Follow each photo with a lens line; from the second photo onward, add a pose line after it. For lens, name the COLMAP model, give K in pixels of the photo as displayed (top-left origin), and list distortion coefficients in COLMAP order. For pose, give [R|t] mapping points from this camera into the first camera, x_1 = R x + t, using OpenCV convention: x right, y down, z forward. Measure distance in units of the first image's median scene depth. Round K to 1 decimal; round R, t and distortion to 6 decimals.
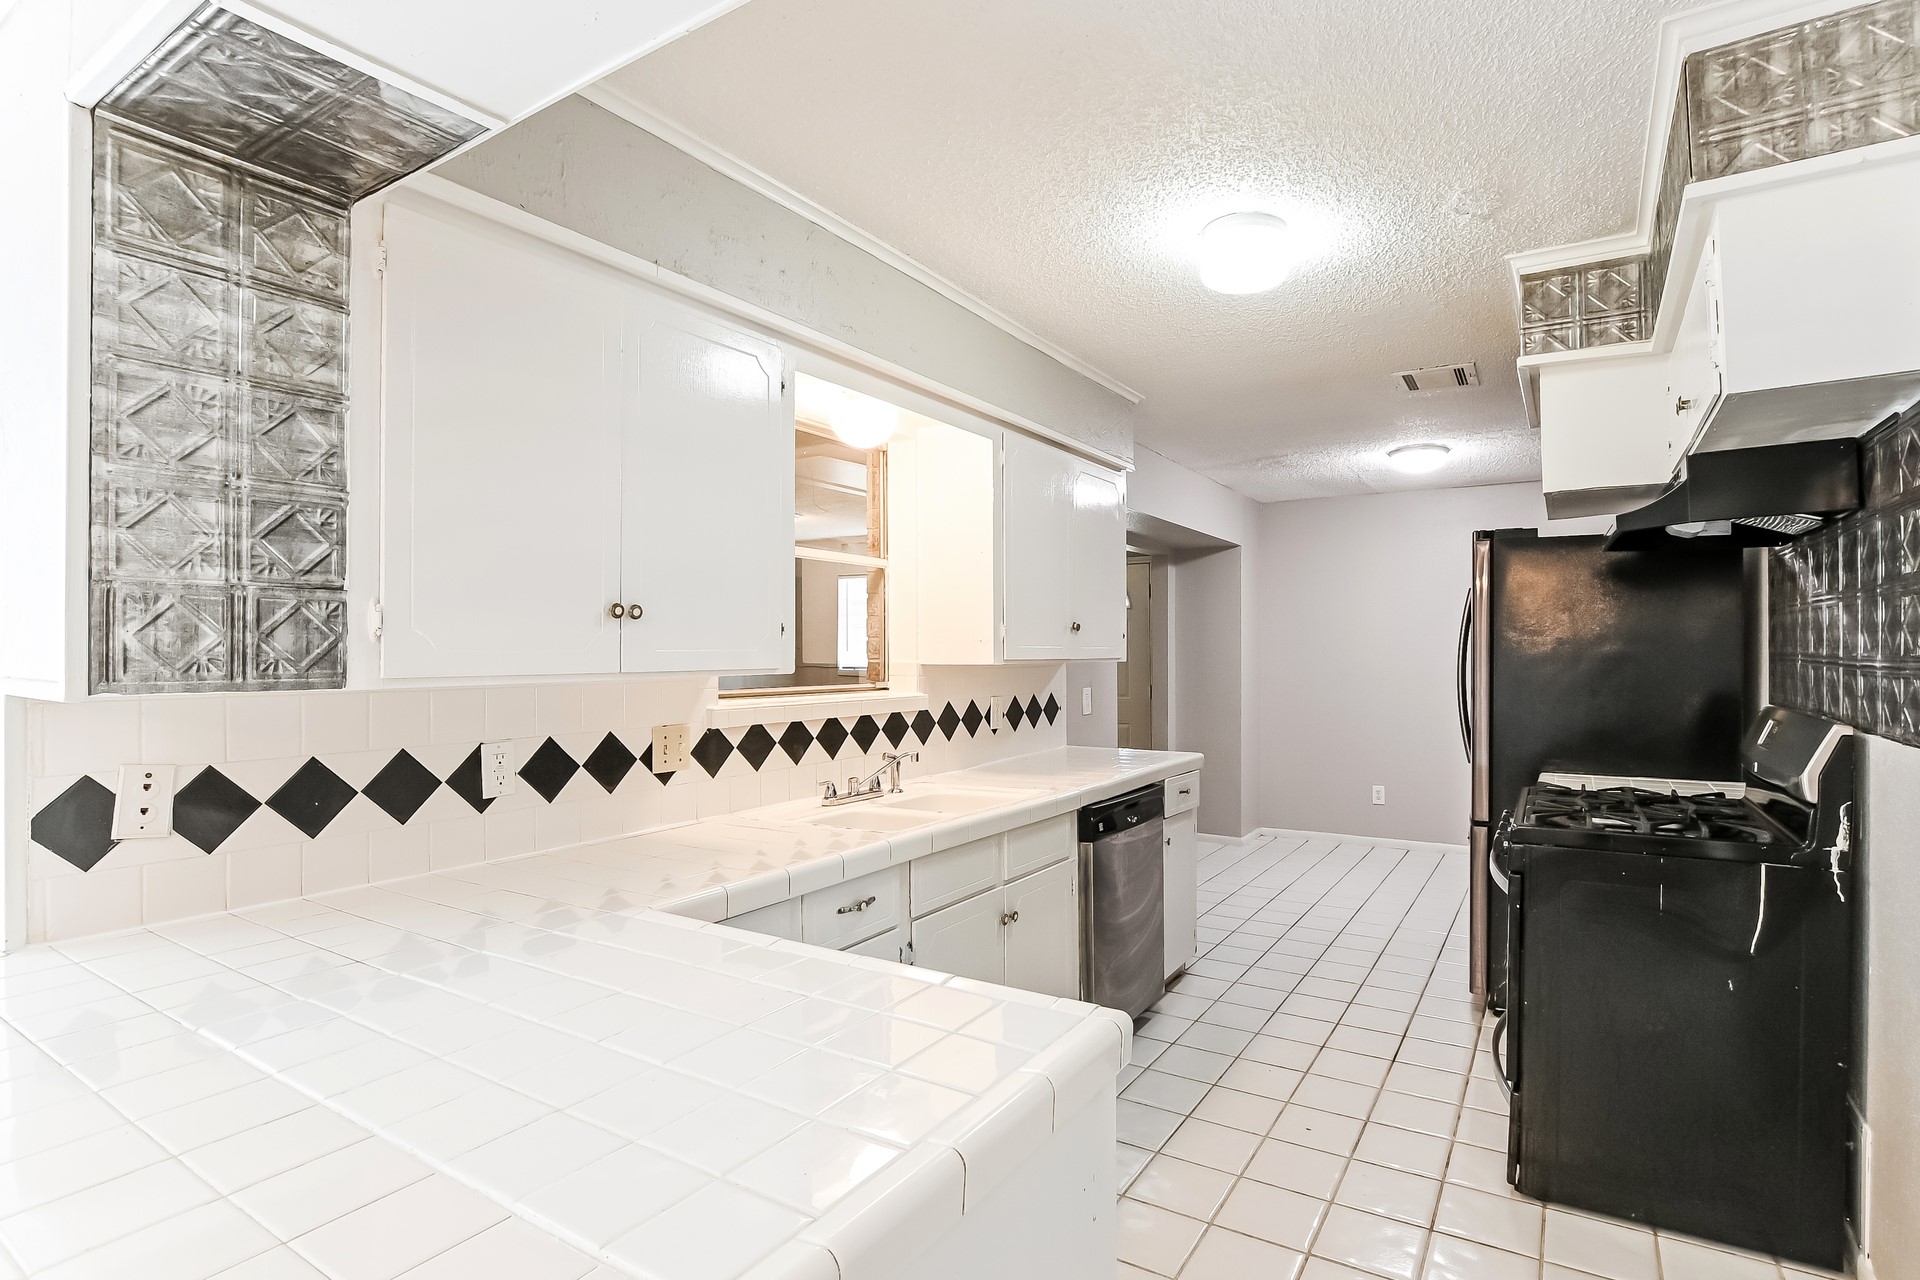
lens RADIAL K [[823.6, 0, 950.1], [0, 823.6, 649.0], [0, 0, 1]] dist [-0.019971, 0.000035]
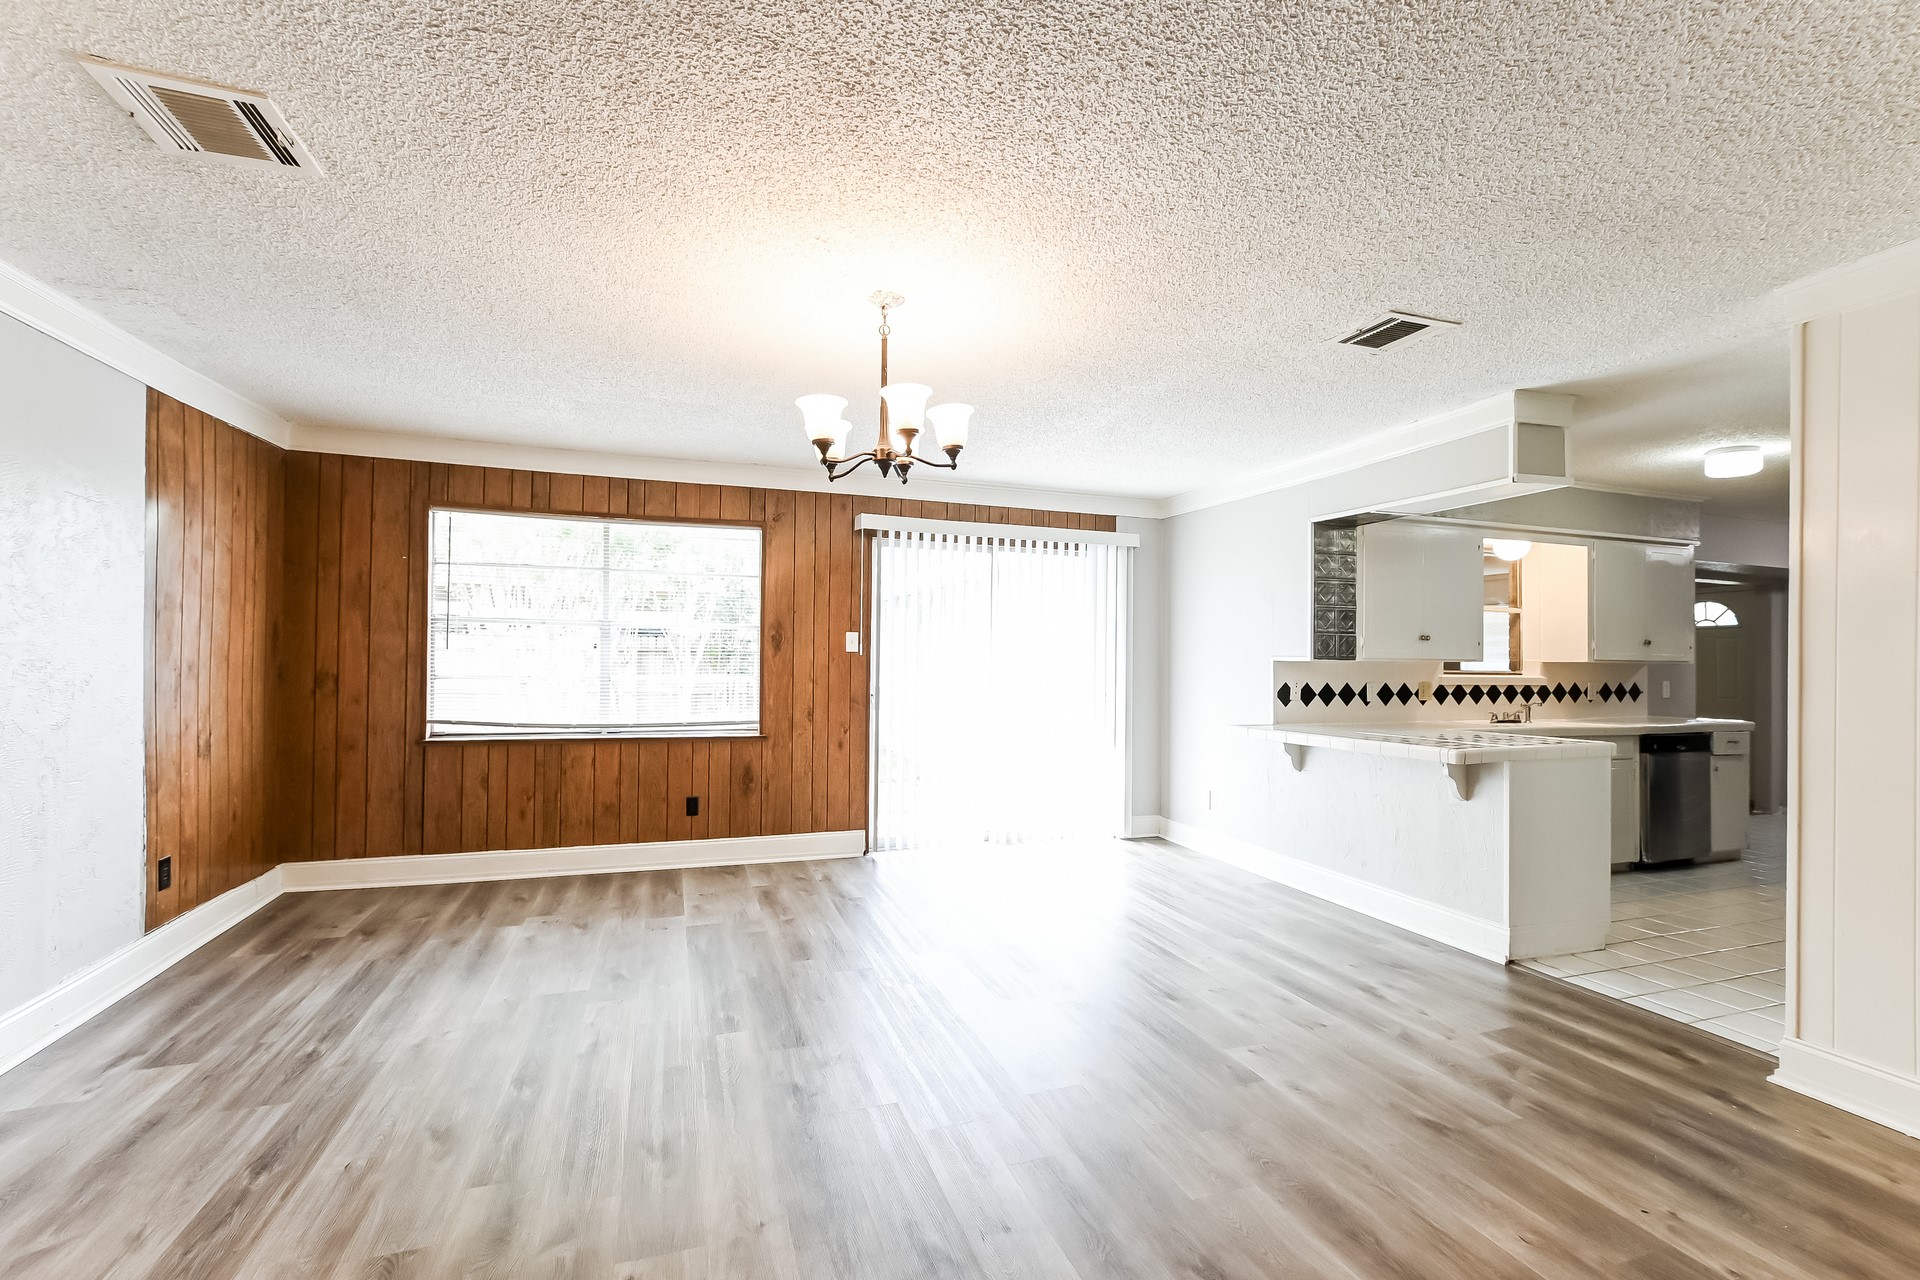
lens RADIAL K [[823.6, 0, 950.1], [0, 823.6, 649.0], [0, 0, 1]] dist [-0.019971, 0.000035]
pose [[0.801163, 0.000966, -0.598445, -0.003789], [-0.012401, 0.999811, -0.014989, 0.035723], [0.598317, 0.019430, 0.801024, -1.450337]]
